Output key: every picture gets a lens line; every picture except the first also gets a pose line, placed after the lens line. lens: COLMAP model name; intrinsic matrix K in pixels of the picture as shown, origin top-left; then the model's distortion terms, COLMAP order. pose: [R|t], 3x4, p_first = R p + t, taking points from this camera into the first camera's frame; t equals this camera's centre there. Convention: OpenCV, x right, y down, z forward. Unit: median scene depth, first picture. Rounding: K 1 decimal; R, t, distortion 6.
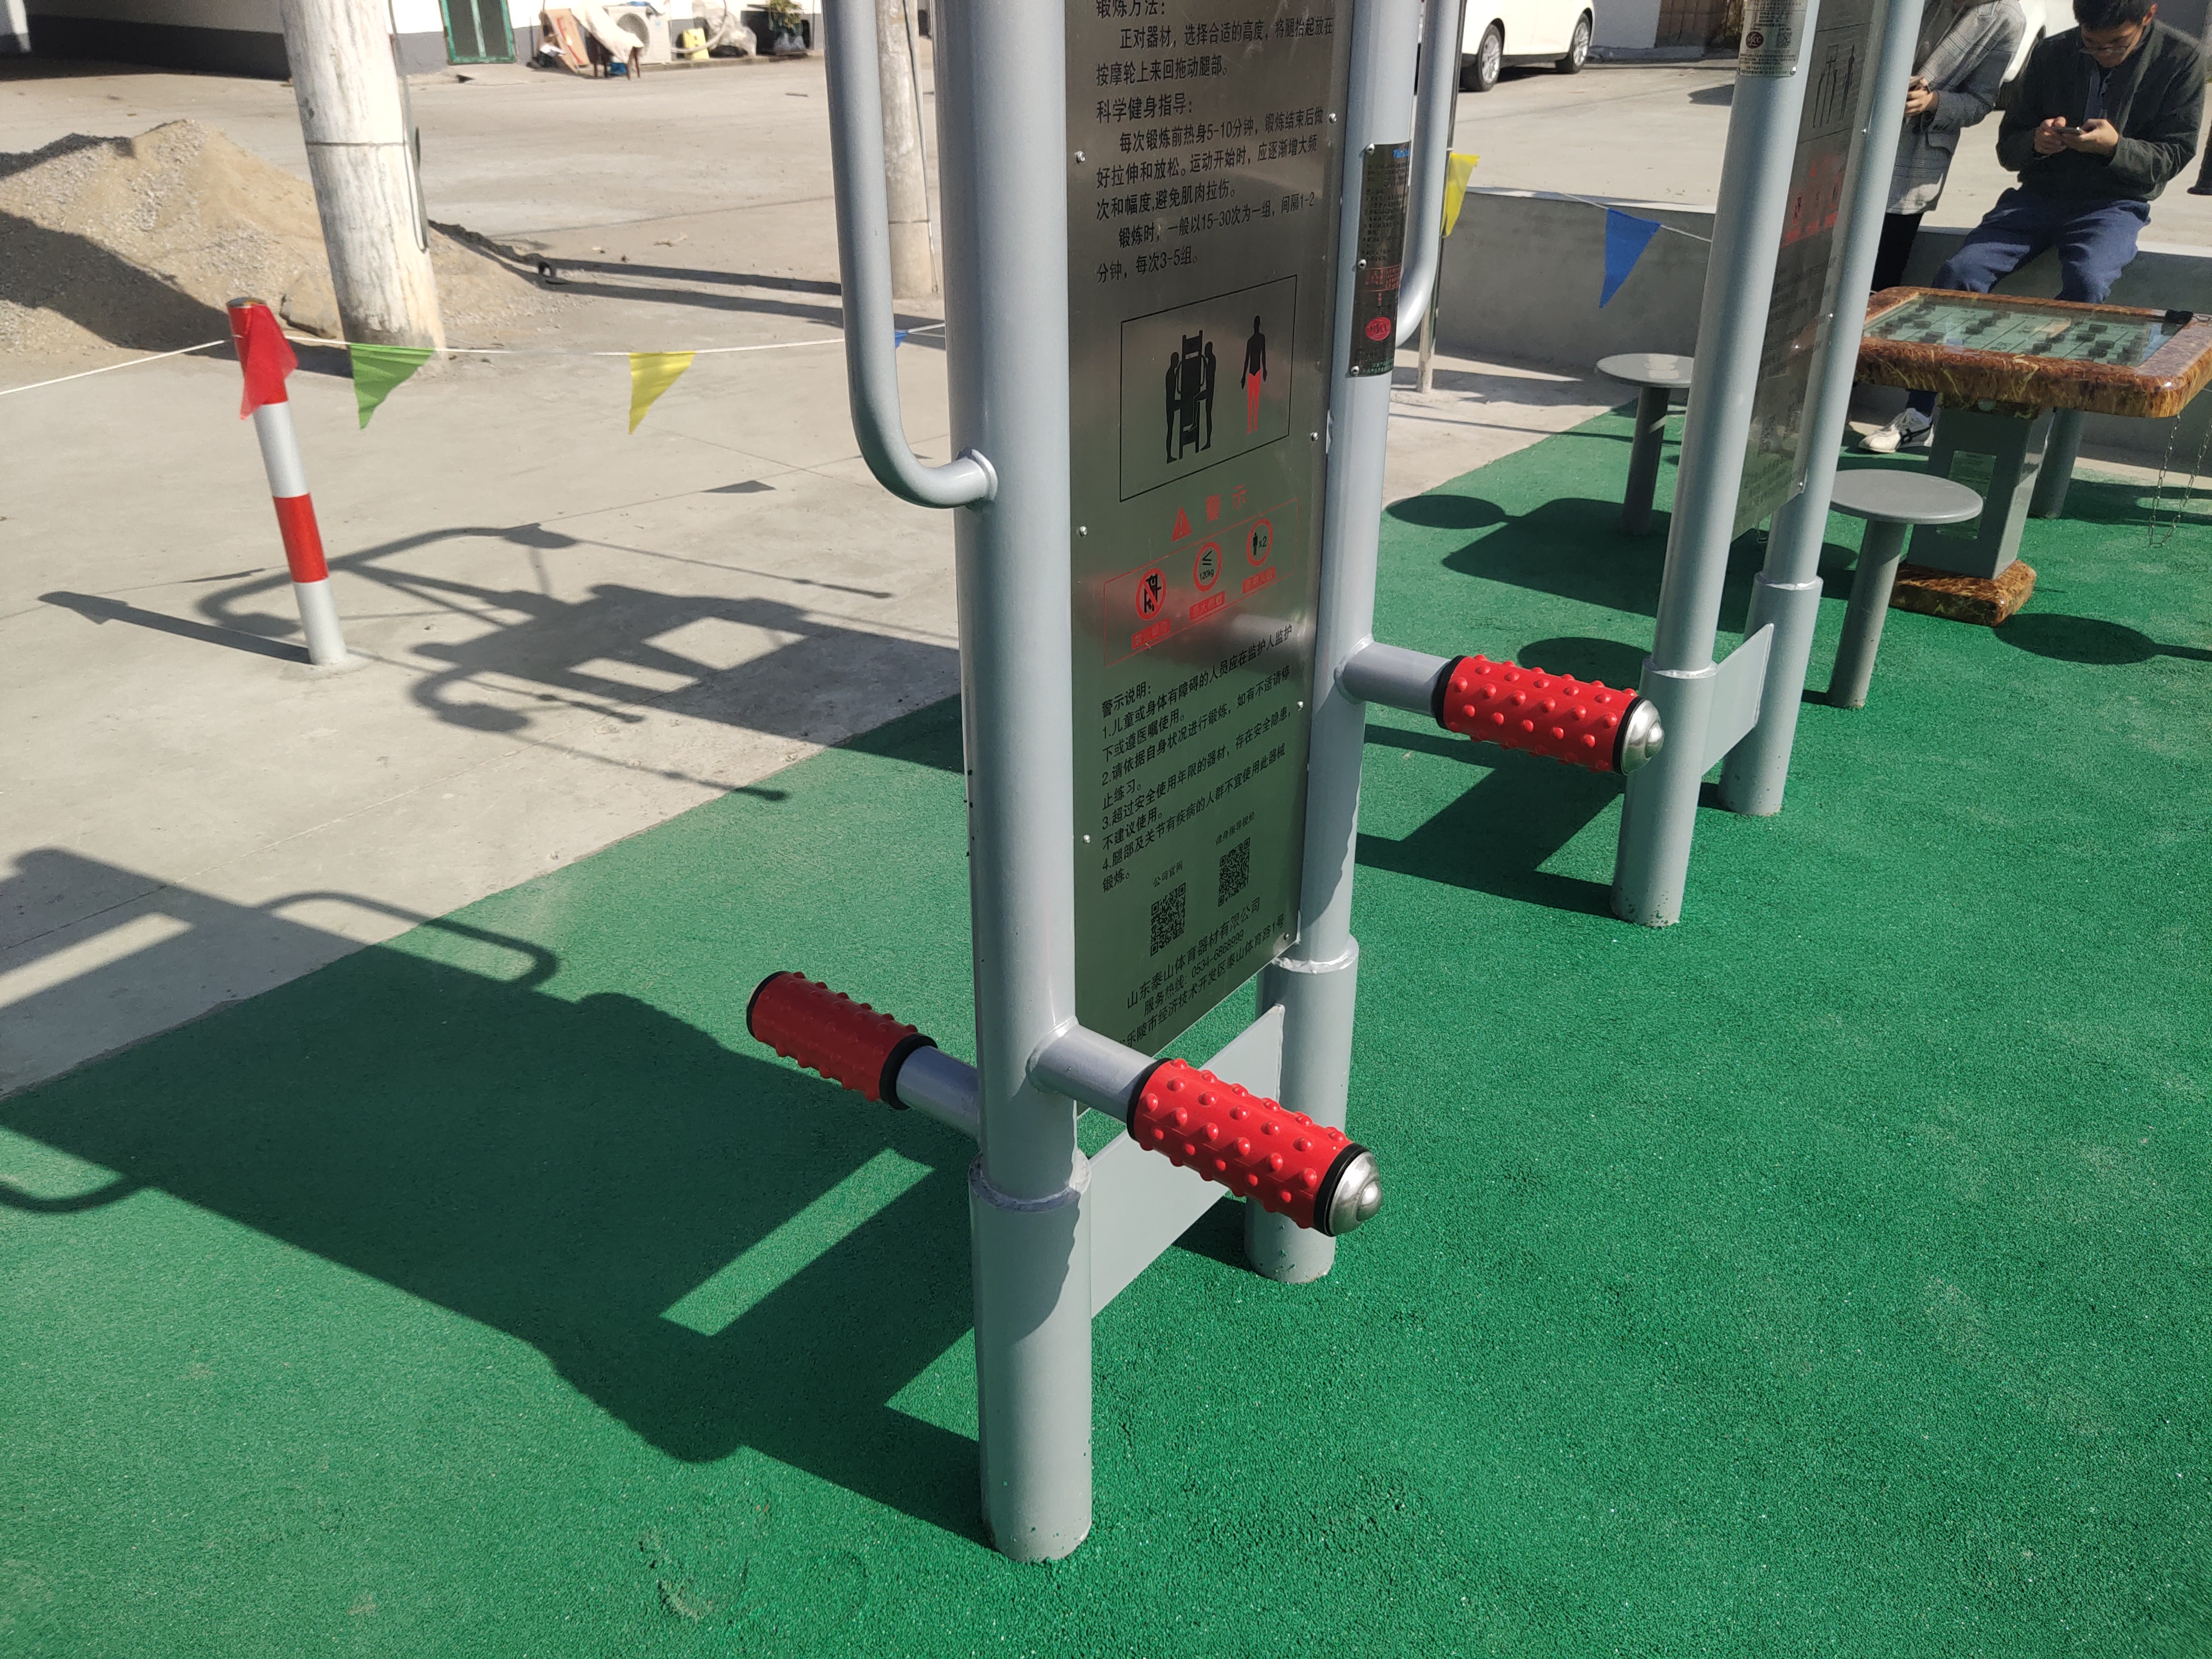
lens RADIAL K [[1689.4, 0, 1118.6], [0, 1689.4, 829.8], [0, 0, 1]] dist [0.047935, -0.030677]
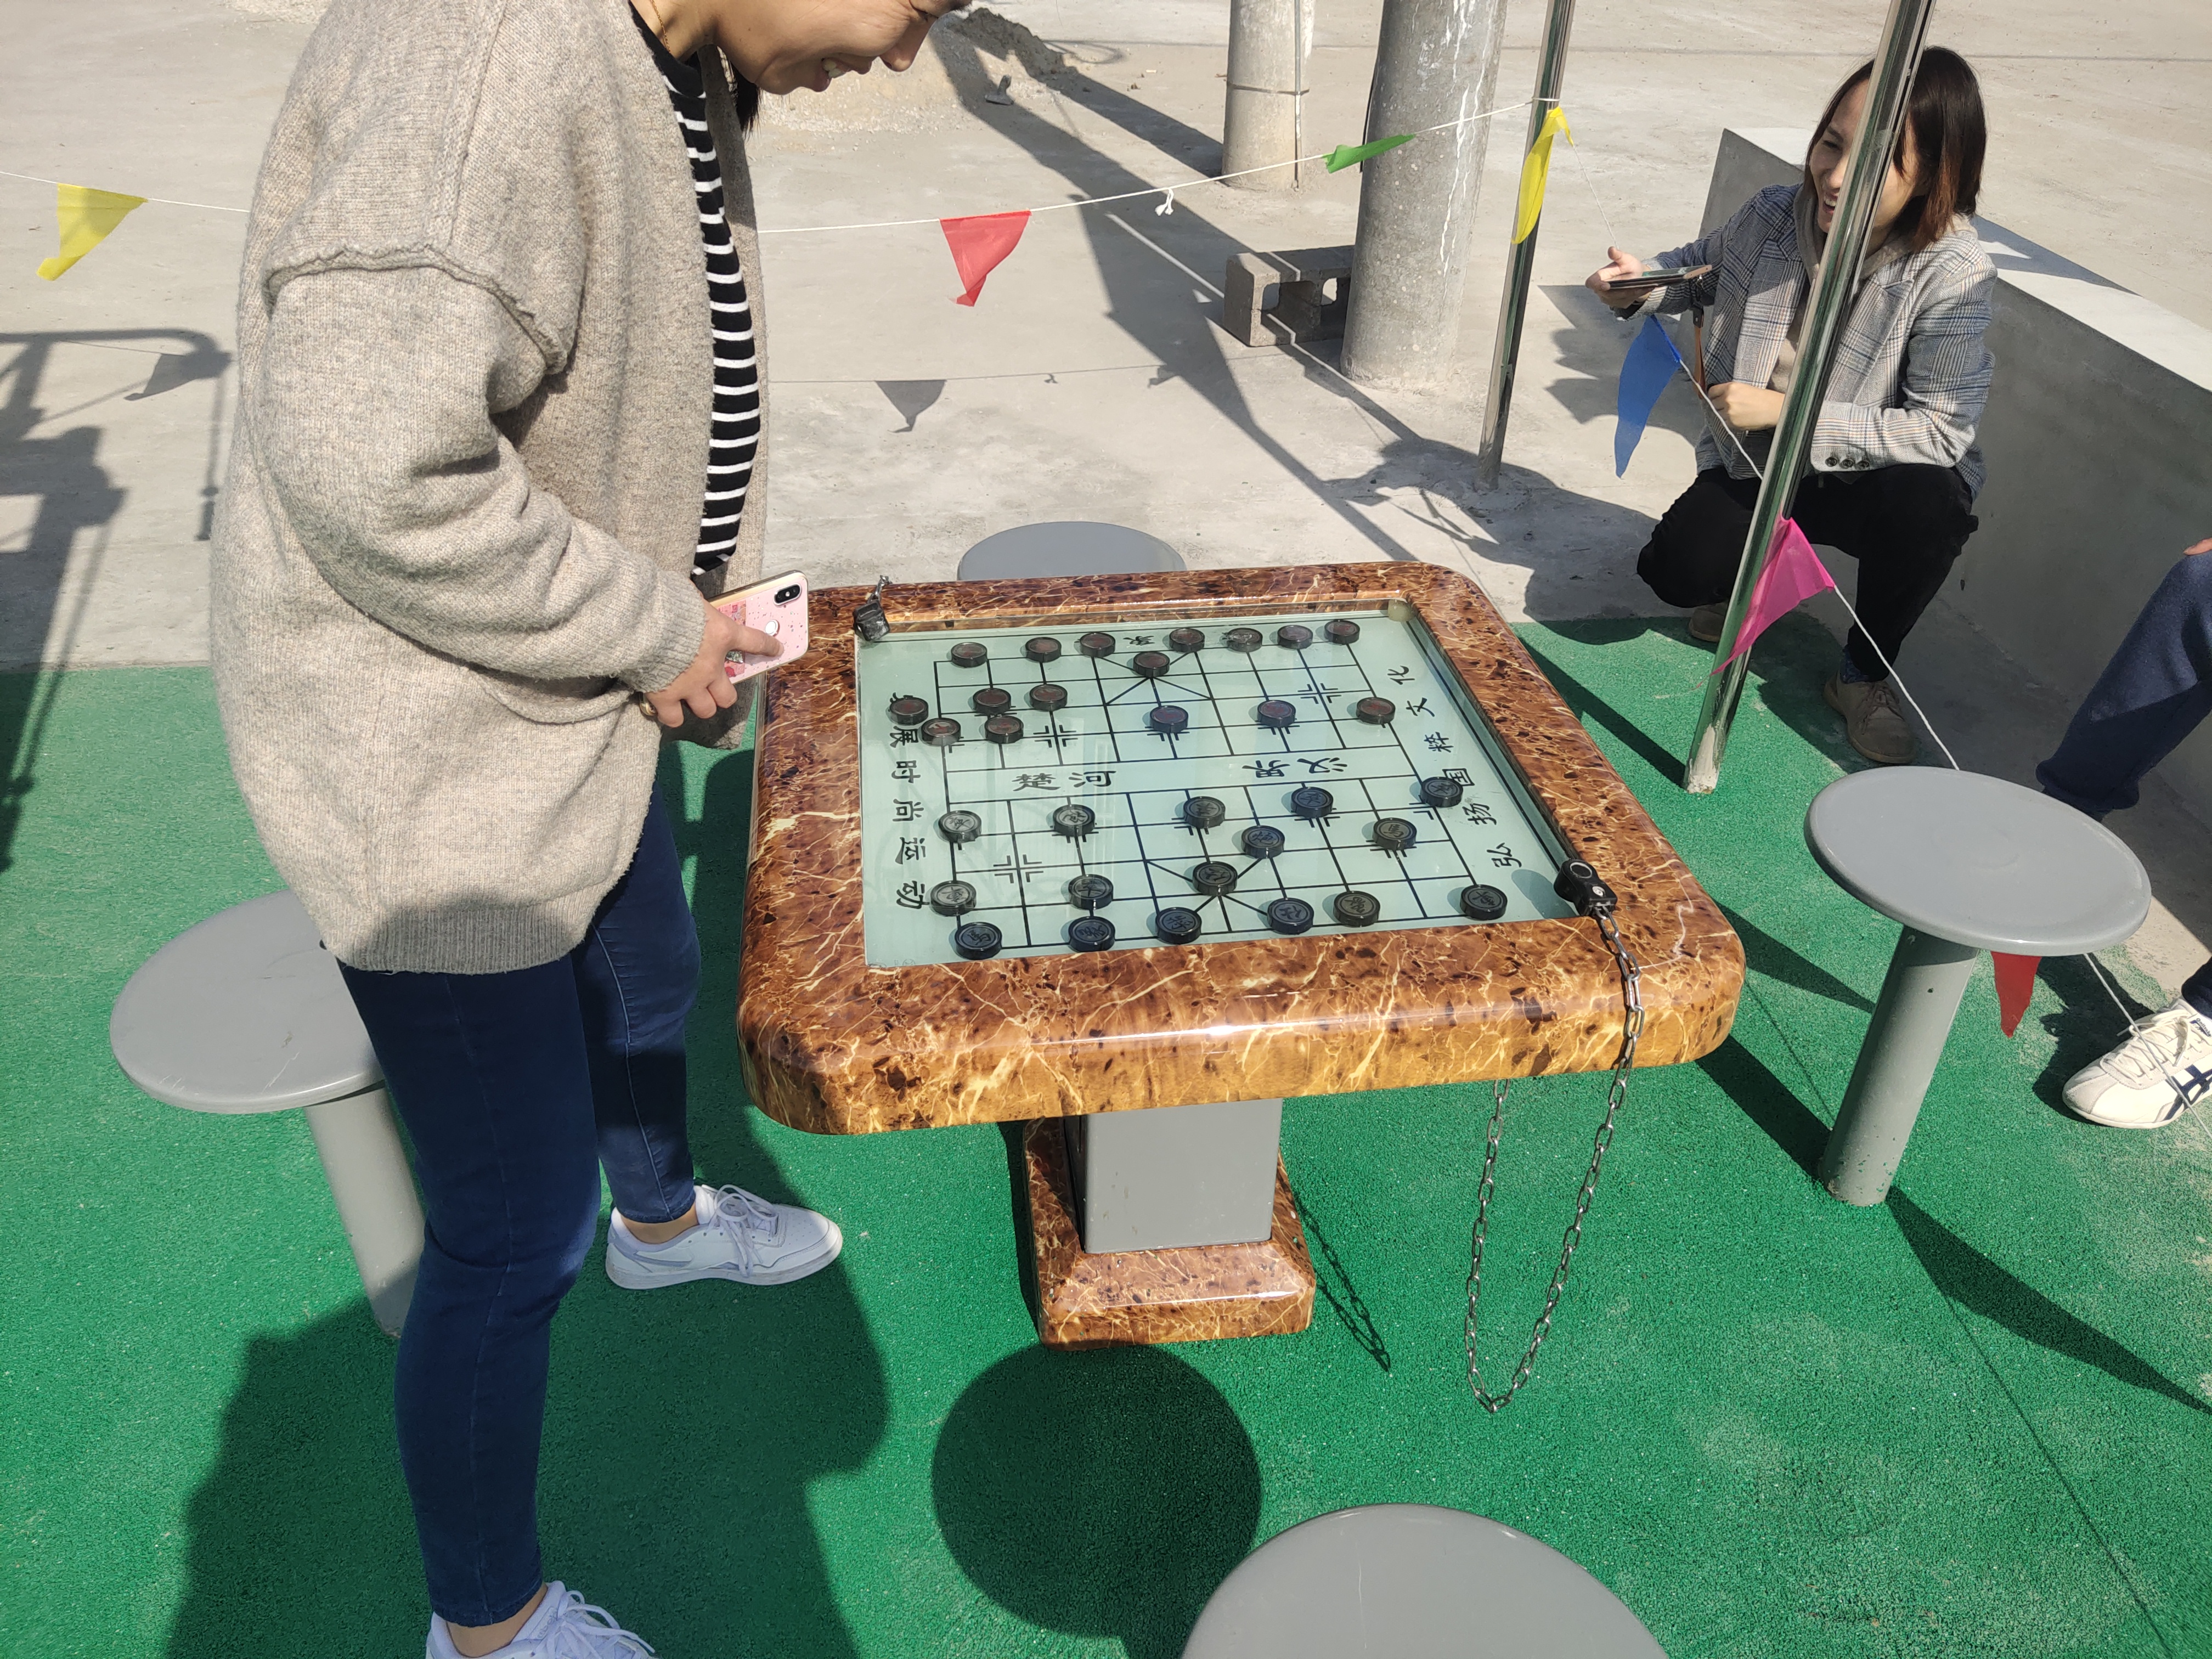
lens RADIAL K [[1689.4, 0, 1118.6], [0, 1689.4, 829.8], [0, 0, 1]] dist [0.047935, -0.030677]
pose [[0.735785, 0.396526, -0.548988, 0.683953], [-0.348692, 0.916764, 0.194828, -0.321377], [0.580547, 0.048076, 0.812806, 0.609211]]
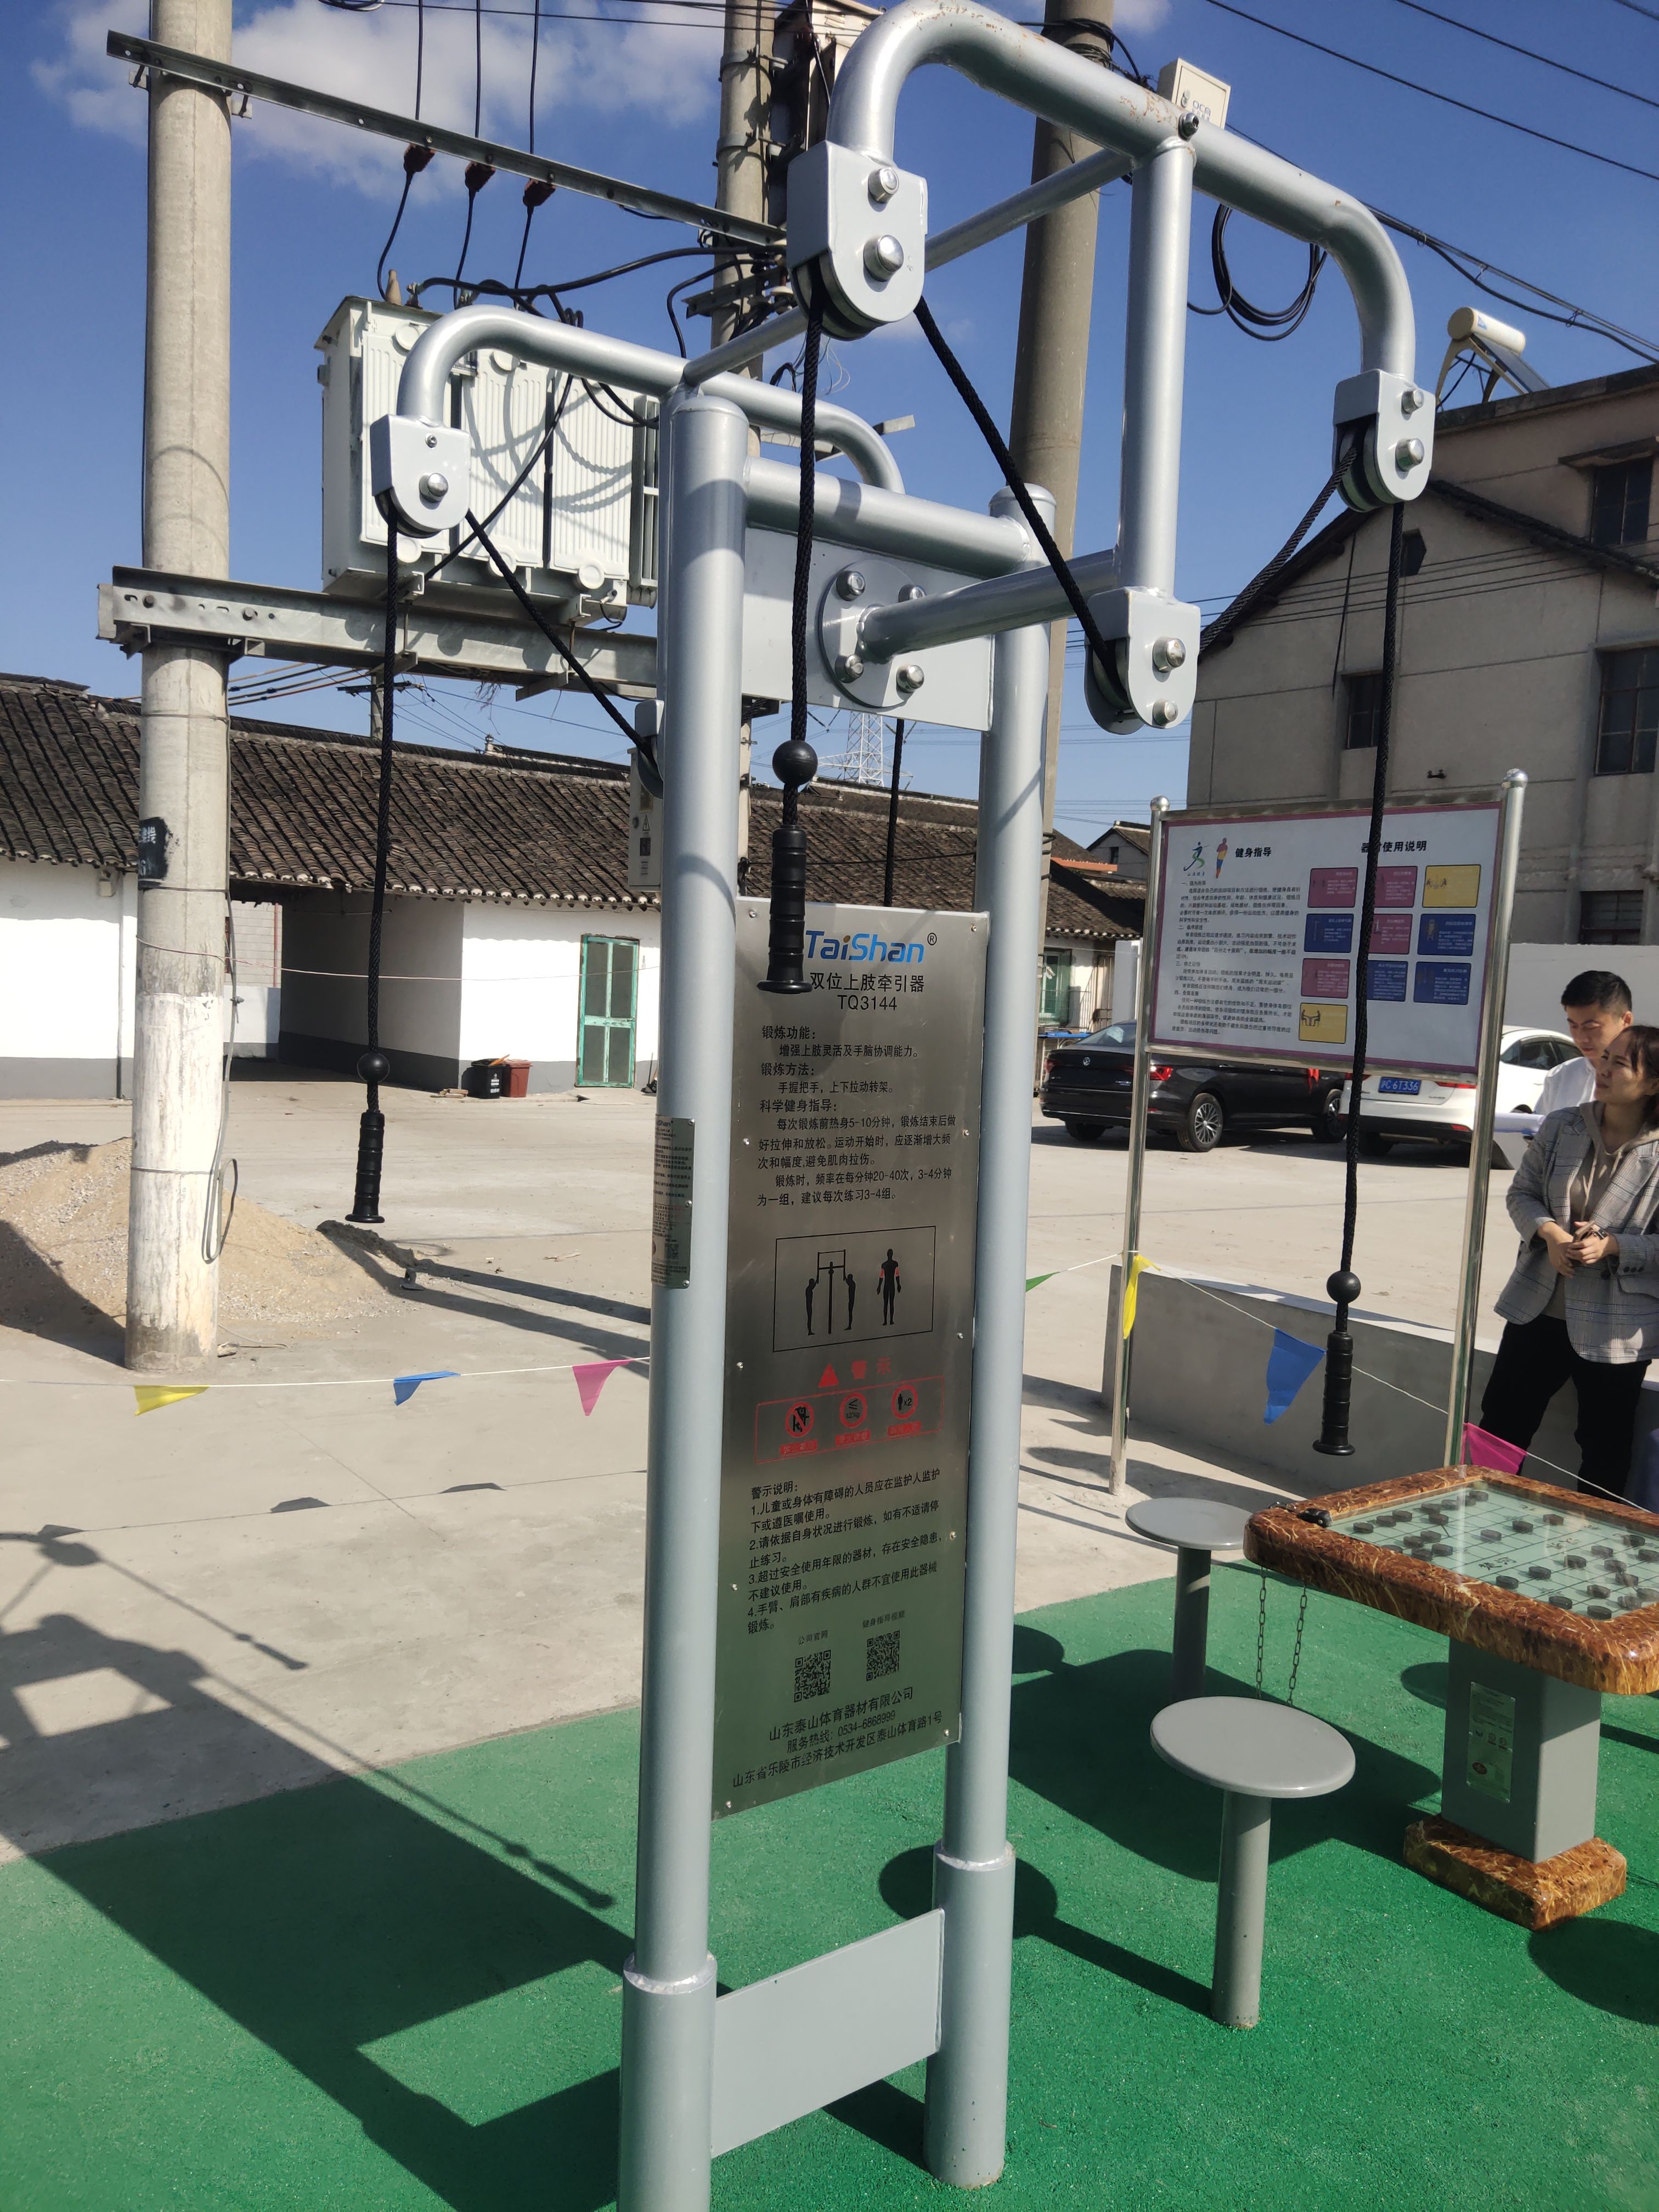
lens RADIAL K [[1689.4, 0, 837.4], [0, 1689.4, 1094.6], [0, 0, 1]] dist [0.047935, -0.030677]
pose [[0.964448, 0.058876, -0.257630, 0.371064], [-0.159320, 0.907326, -0.389070, -0.105963], [0.210847, 0.416284, 0.884450, 0.099187]]
